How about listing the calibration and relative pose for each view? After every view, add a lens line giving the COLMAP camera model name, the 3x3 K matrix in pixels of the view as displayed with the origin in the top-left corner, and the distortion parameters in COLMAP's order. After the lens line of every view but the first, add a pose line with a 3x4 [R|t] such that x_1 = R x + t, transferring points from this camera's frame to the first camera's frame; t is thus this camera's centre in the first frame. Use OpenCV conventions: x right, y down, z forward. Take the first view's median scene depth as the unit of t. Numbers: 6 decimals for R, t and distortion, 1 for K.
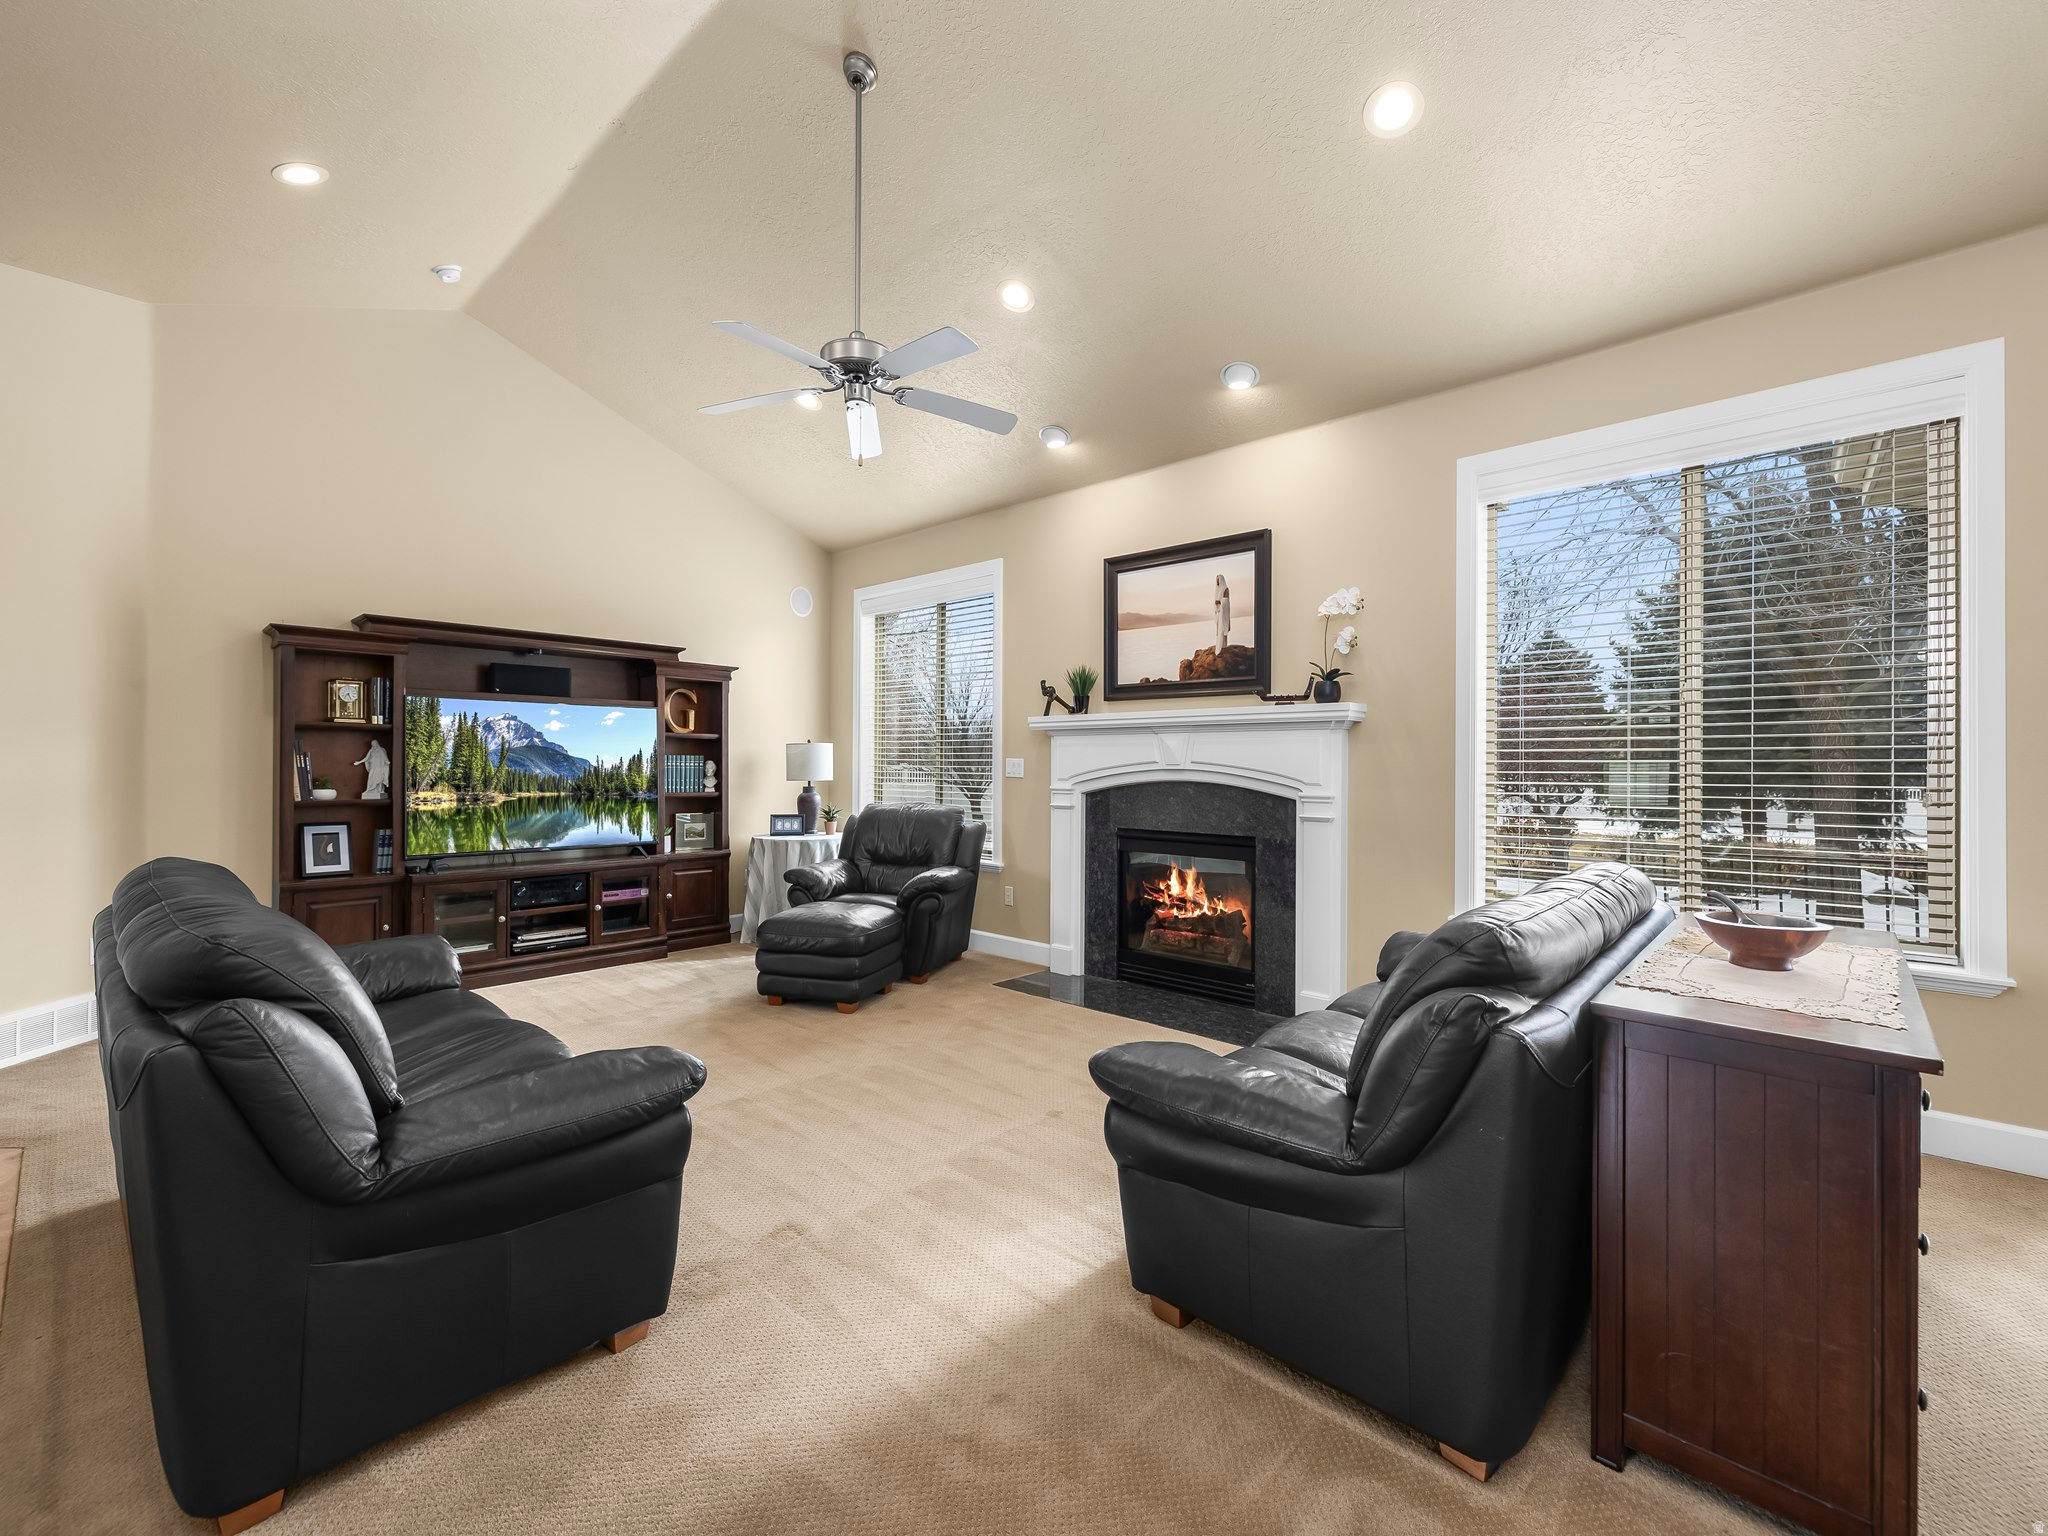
lens RADIAL K [[869.8, 0, 1020.3], [0, 869.8, 771.6], [0, 0, 1]] dist [-0.001636, -0.000441]
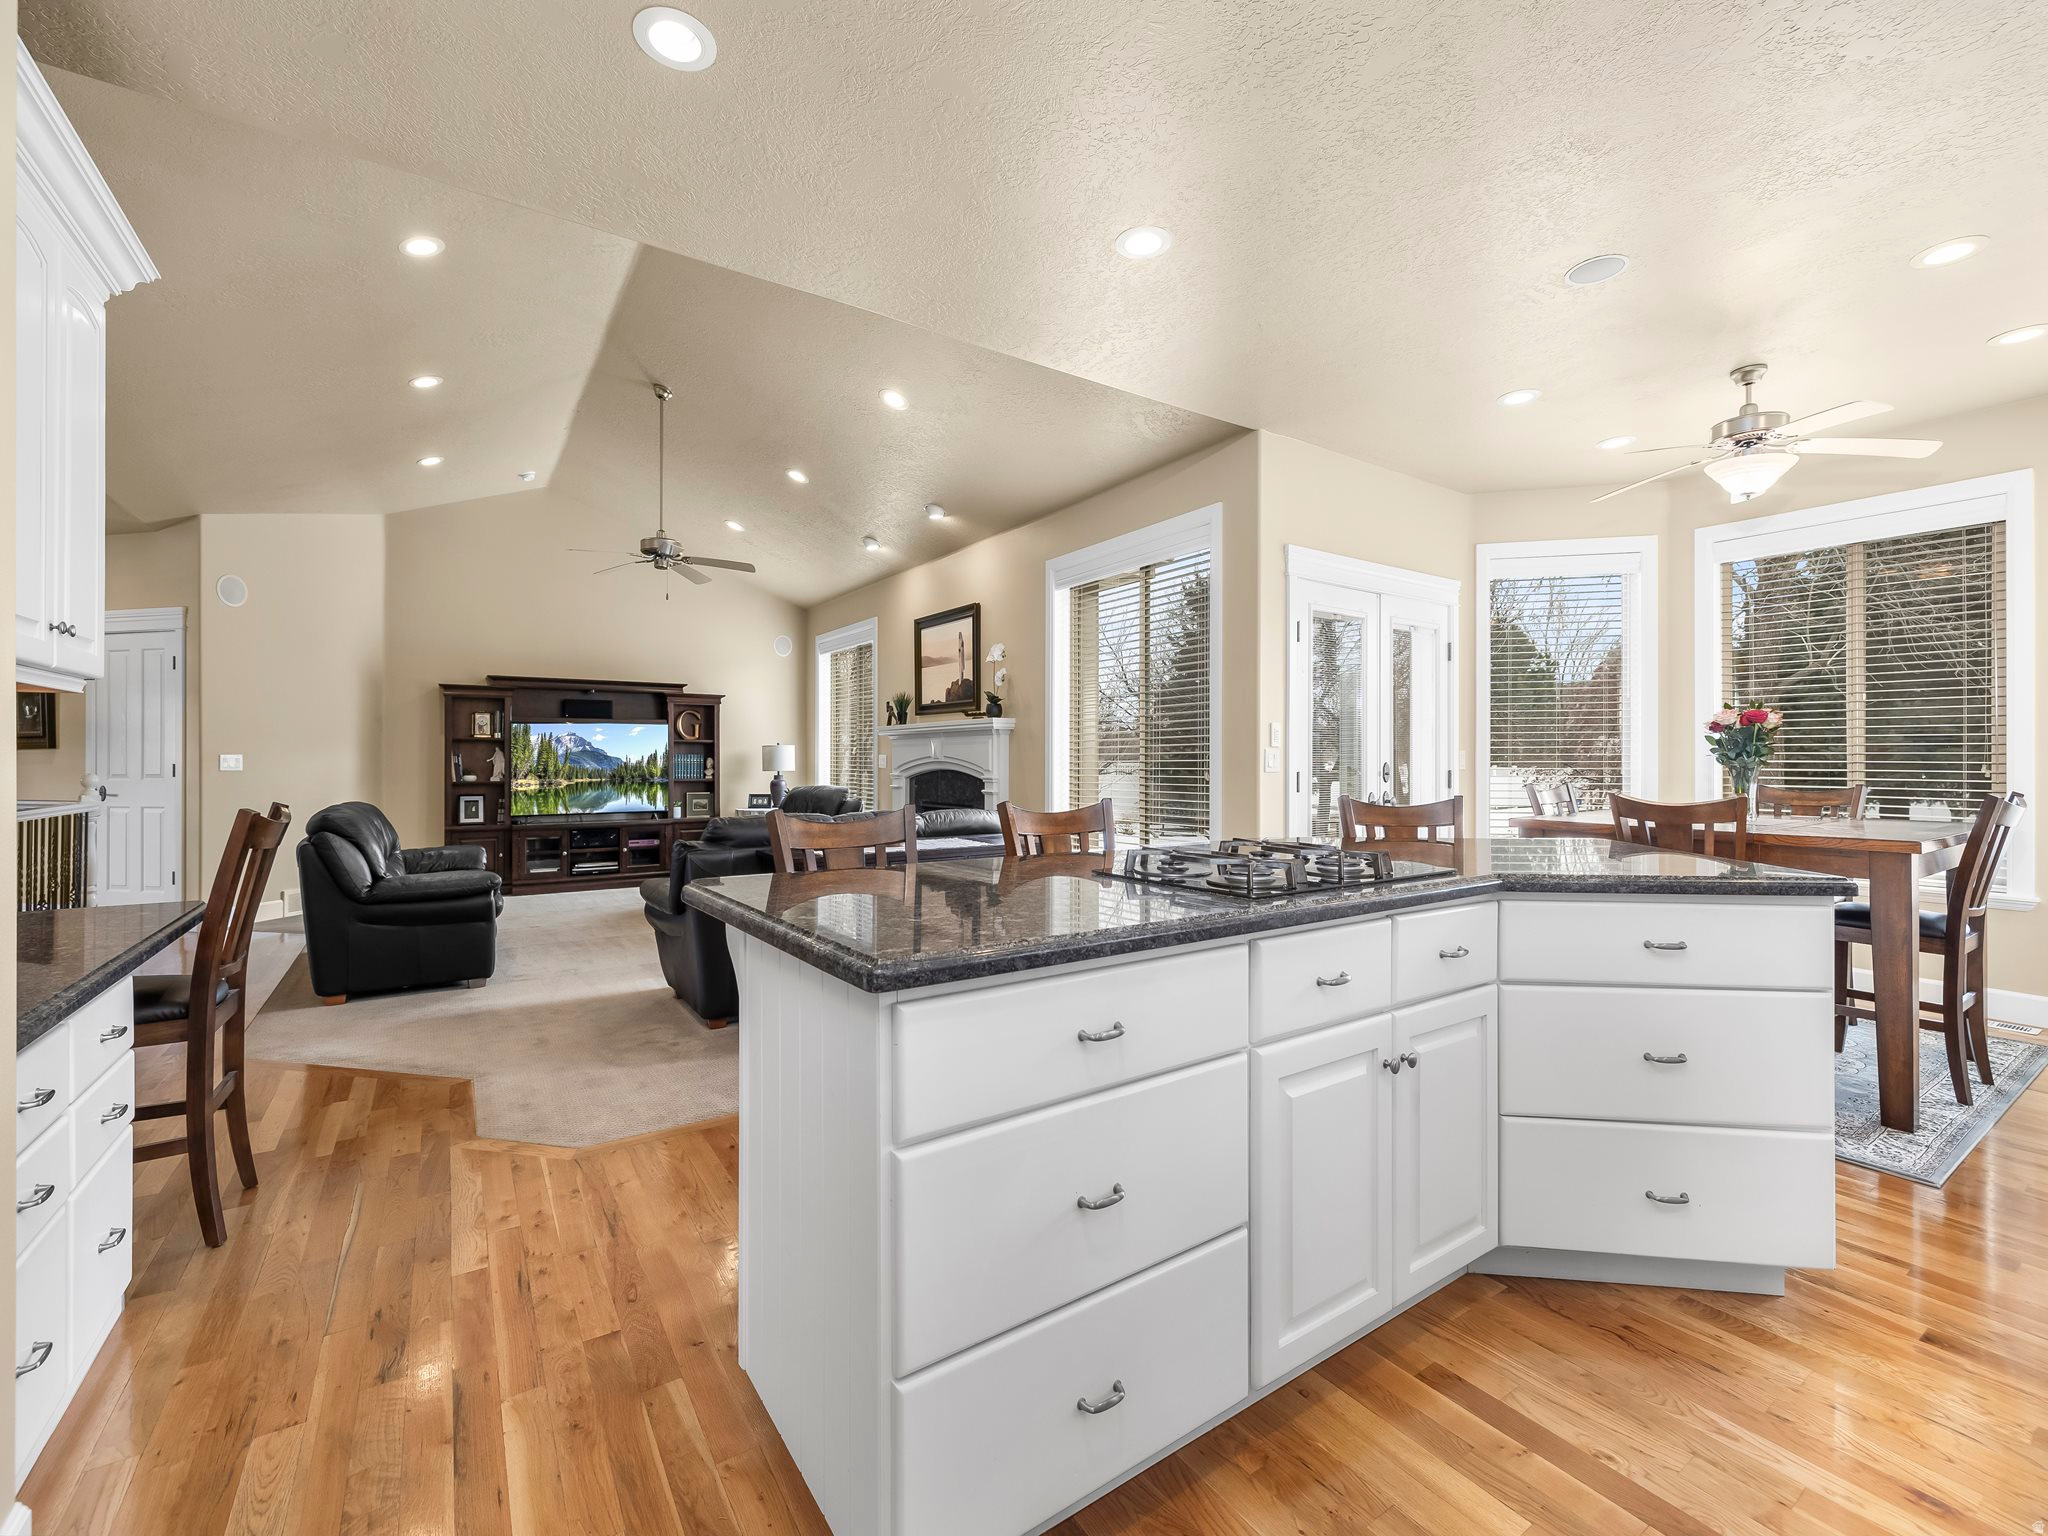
lens RADIAL K [[869.8, 0, 1020.3], [0, 869.8, 771.6], [0, 0, 1]] dist [-0.001636, -0.000441]
pose [[0.972225, -0.003282, -0.234024, 0.622109], [0.004283, 0.999984, 0.003768, 0.009535], [0.234008, -0.004666, 0.972223, -0.403839]]
